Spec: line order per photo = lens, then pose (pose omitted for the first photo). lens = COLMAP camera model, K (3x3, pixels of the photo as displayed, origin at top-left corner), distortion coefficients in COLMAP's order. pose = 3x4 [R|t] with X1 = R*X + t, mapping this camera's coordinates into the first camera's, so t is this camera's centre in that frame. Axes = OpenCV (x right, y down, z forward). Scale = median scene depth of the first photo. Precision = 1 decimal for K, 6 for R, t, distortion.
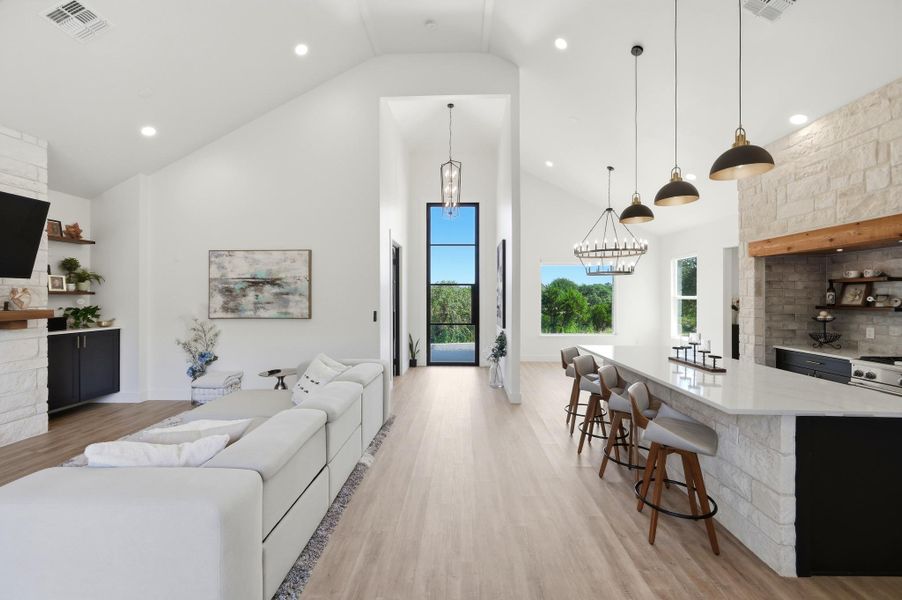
lens RADIAL K [[359.1, 0, 452.9], [0, 359.1, 295.3], [0, 0, 1]] dist [-0.000580, 0.000342]
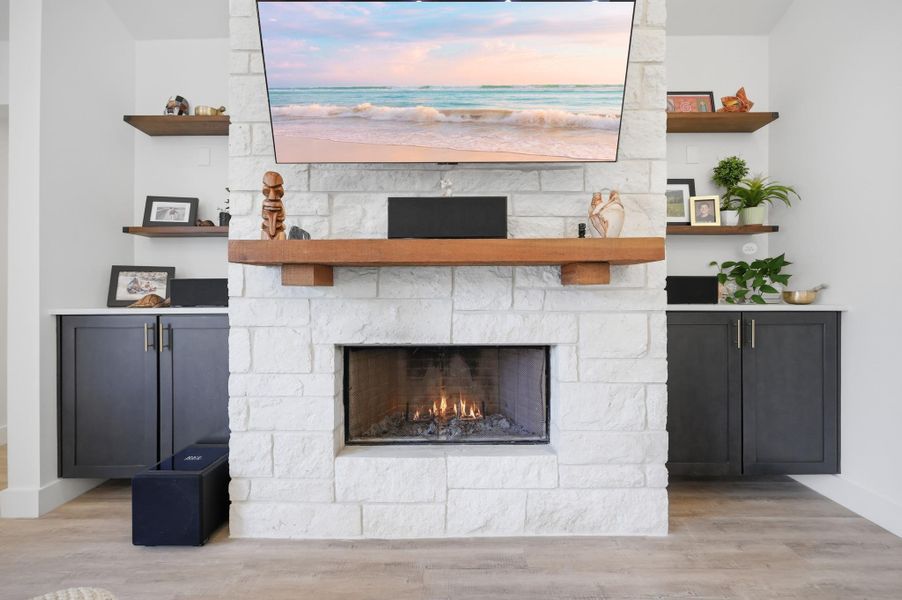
lens RADIAL K [[359.1, 0, 452.5], [0, 359.1, 293.4], [0, 0, 1]] dist [-0.000580, 0.000342]
pose [[0.033213, 0.000426, -0.999448, -0.651929], [0.004170, 0.999991, 0.000565, 0.084594], [0.999440, -0.004186, 0.033211, 0.670244]]
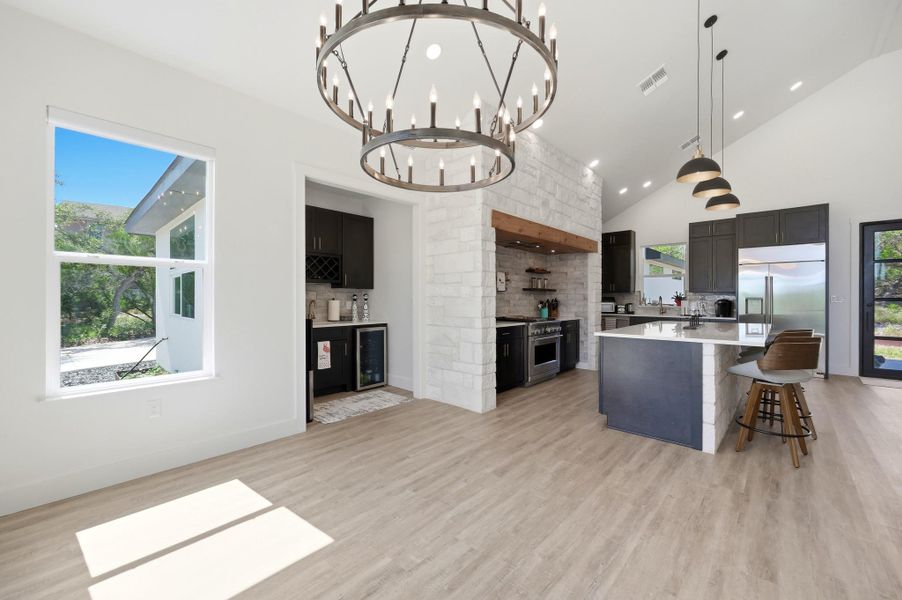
lens RADIAL K [[359.1, 0, 453.1], [0, 359.1, 296.3], [0, 0, 1]] dist [-0.000580, 0.000342]
pose [[-0.756262, 0.001475, 0.654267, 0.345431], [-0.002881, 0.999980, -0.005584, 0.067268], [-0.654263, -0.006108, -0.756243, 1.764199]]
